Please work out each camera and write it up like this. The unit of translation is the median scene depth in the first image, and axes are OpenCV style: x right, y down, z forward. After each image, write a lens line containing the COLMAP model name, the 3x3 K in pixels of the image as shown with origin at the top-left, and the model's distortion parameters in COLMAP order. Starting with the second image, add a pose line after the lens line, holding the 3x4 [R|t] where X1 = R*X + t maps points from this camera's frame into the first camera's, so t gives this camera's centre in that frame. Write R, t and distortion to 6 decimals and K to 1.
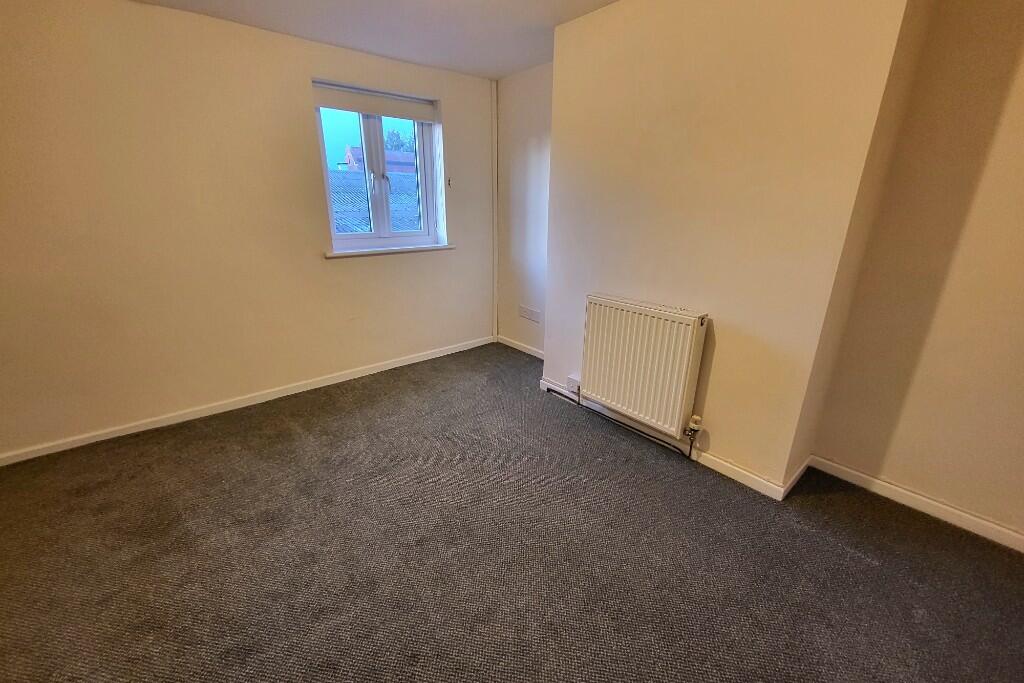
lens RADIAL K [[397.6, 0, 501.2], [0, 397.6, 333.3], [0, 0, 1]] dist [0.007395, -0.000243]
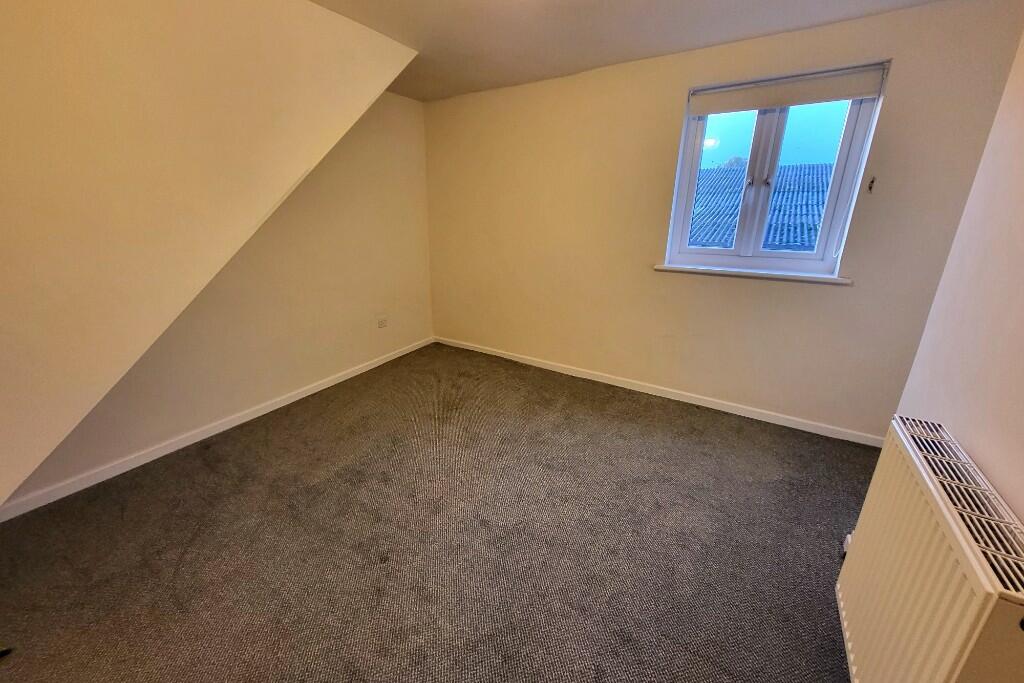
lens RADIAL K [[397.6, 0, 501.2], [0, 397.6, 333.3], [0, 0, 1]] dist [0.007395, -0.000243]
pose [[0.312532, 0.286295, -0.905737, 0.397308], [-0.288685, 0.937027, 0.196573, -0.124581], [0.904978, 0.200038, 0.375500, 0.301995]]
